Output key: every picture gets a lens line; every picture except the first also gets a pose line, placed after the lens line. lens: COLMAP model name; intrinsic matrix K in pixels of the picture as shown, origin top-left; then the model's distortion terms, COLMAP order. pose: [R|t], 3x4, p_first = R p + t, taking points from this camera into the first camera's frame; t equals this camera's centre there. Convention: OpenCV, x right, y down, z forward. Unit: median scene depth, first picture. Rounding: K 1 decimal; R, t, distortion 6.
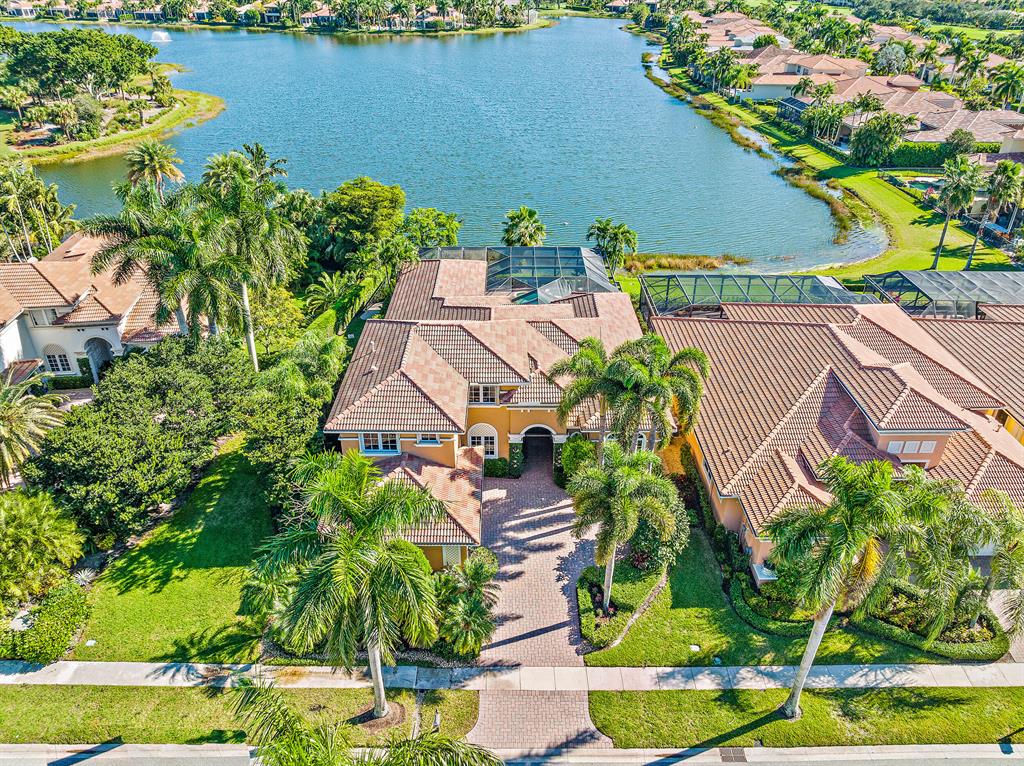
lens RADIAL K [[735.8, 0, 512.0], [0, 735.8, 383.0], [0, 0, 1]] dist [-0.052407, 0.029010]
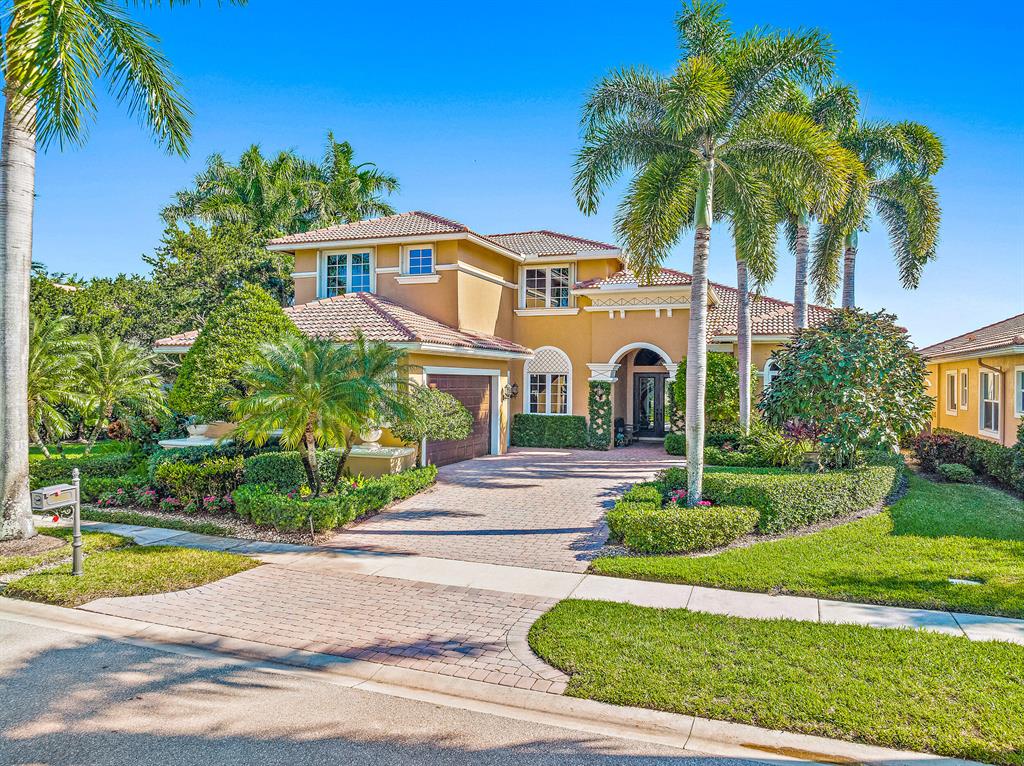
lens RADIAL K [[736.5, 0, 512.0], [0, 736.5, 383.0], [0, 0, 1]] dist [-0.040973, 0.005341]
pose [[0.936536, 0.007488, -0.350491, 0.152779], [-0.180918, 0.866676, -0.464910, 0.392632], [0.300281, 0.498815, 0.813028, 0.562980]]
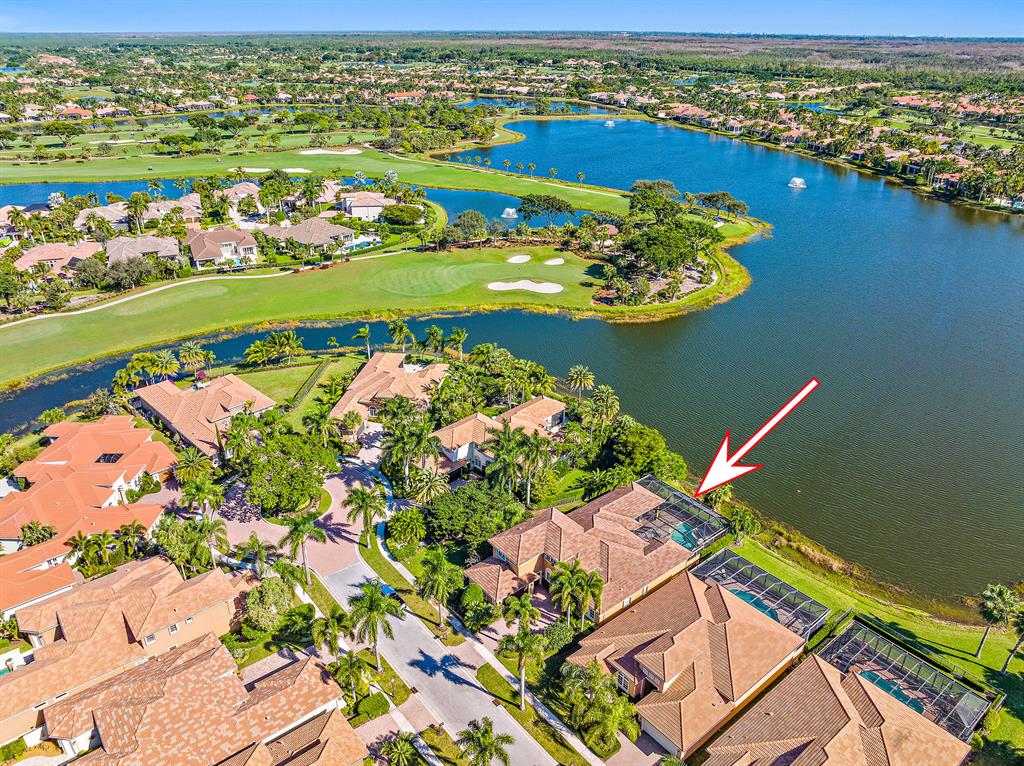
lens RADIAL K [[724.3, 0, 512.0], [0, 724.3, 383.0], [0, 0, 1]] dist [-0.039395, 0.002744]
pose [[0.628793, 0.343126, -0.697771, 1.464293], [-0.391105, 0.915158, 0.097583, -0.758760], [0.672054, 0.211542, 0.709643, -1.010501]]
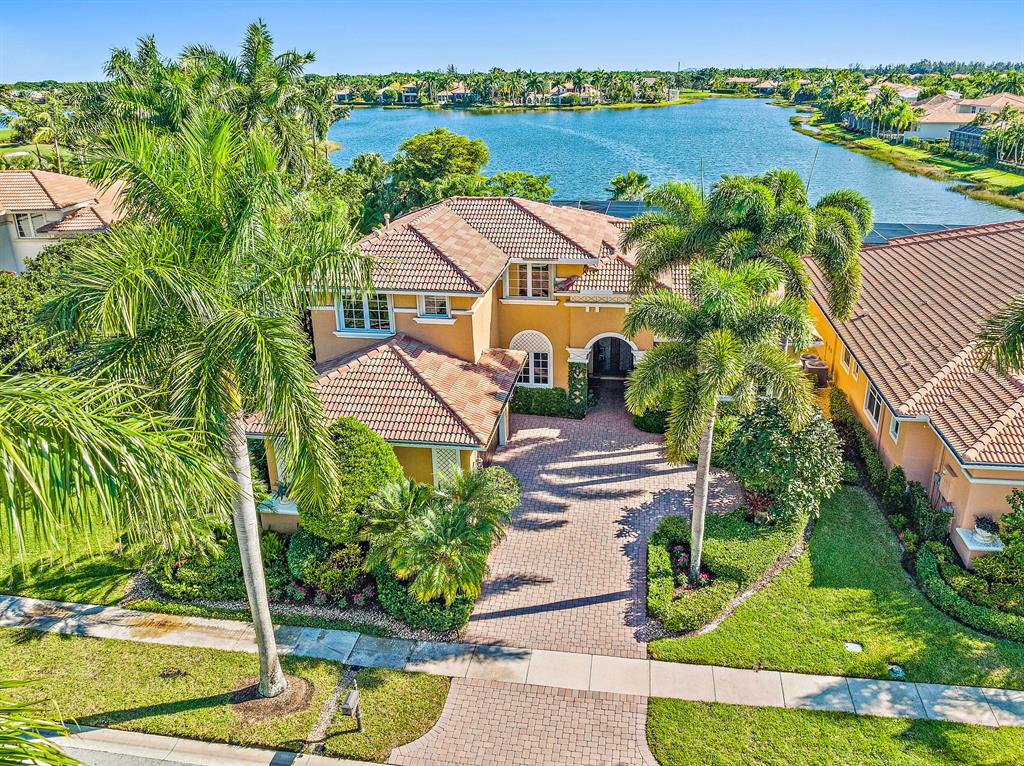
lens RADIAL K [[789.5, 0, 532.0], [0, 789.5, 362.6], [0, 0, 1]] dist [-0.066351, 0.047298]
pose [[0.988552, 0.035172, -0.146723, 0.076219], [-0.059288, 0.984779, -0.163385, 0.222216], [0.138743, 0.170214, 0.975591, 0.304613]]
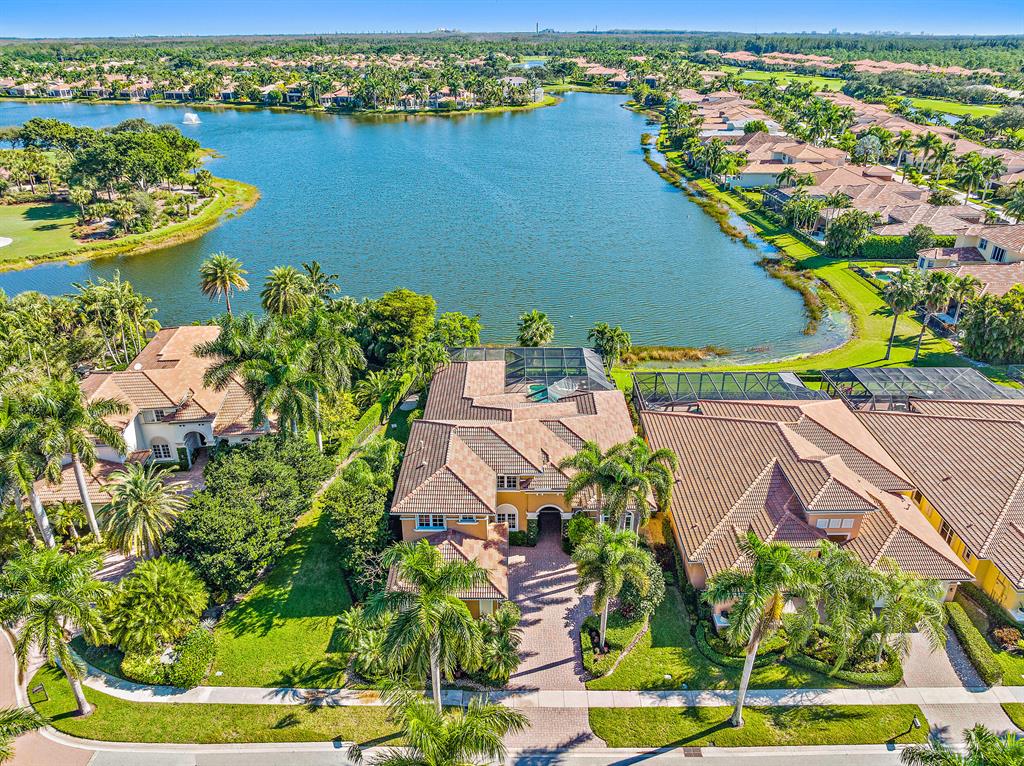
lens RADIAL K [[736.5, 0, 512.0], [0, 736.5, 383.0], [0, 0, 1]] dist [-0.040973, 0.005341]
pose [[0.999946, -0.003702, -0.009671, -0.018517], [0.002983, 0.997305, -0.073310, -0.067228], [0.009917, 0.073277, 0.997262, -0.327495]]
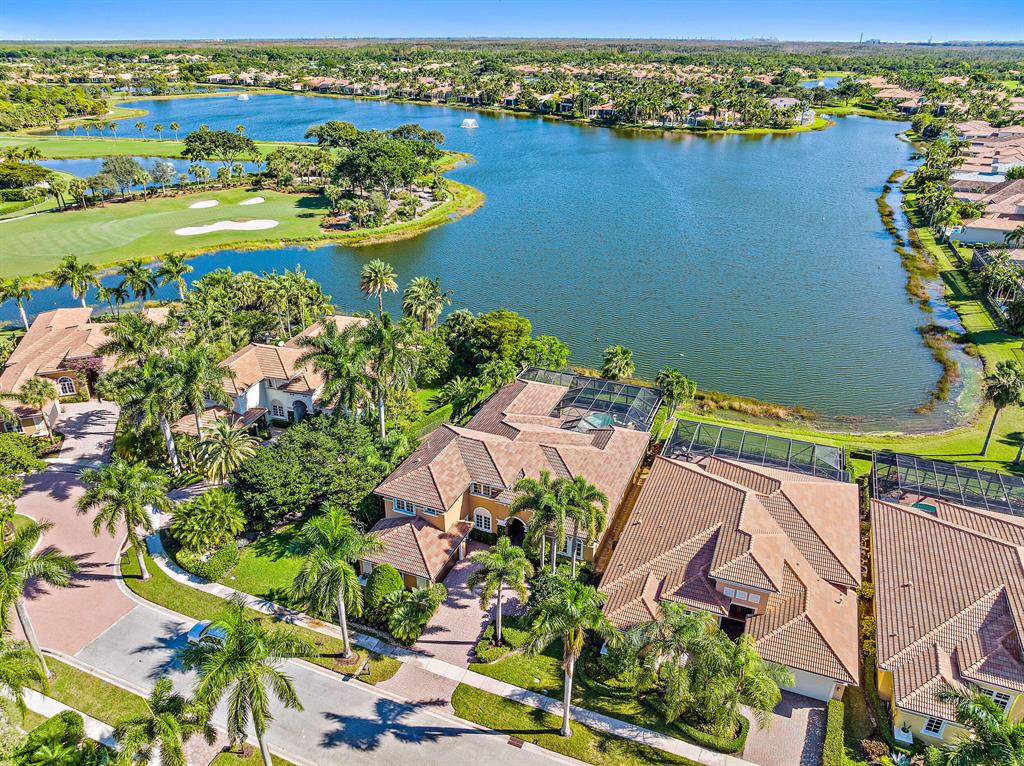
lens RADIAL K [[724.3, 0, 512.0], [0, 724.3, 383.0], [0, 0, 1]] dist [-0.039395, 0.002744]
pose [[0.923504, 0.165668, -0.345970, 0.536230], [-0.190925, 0.980790, -0.039989, -0.164610], [0.332699, 0.102984, 0.937393, -0.457722]]
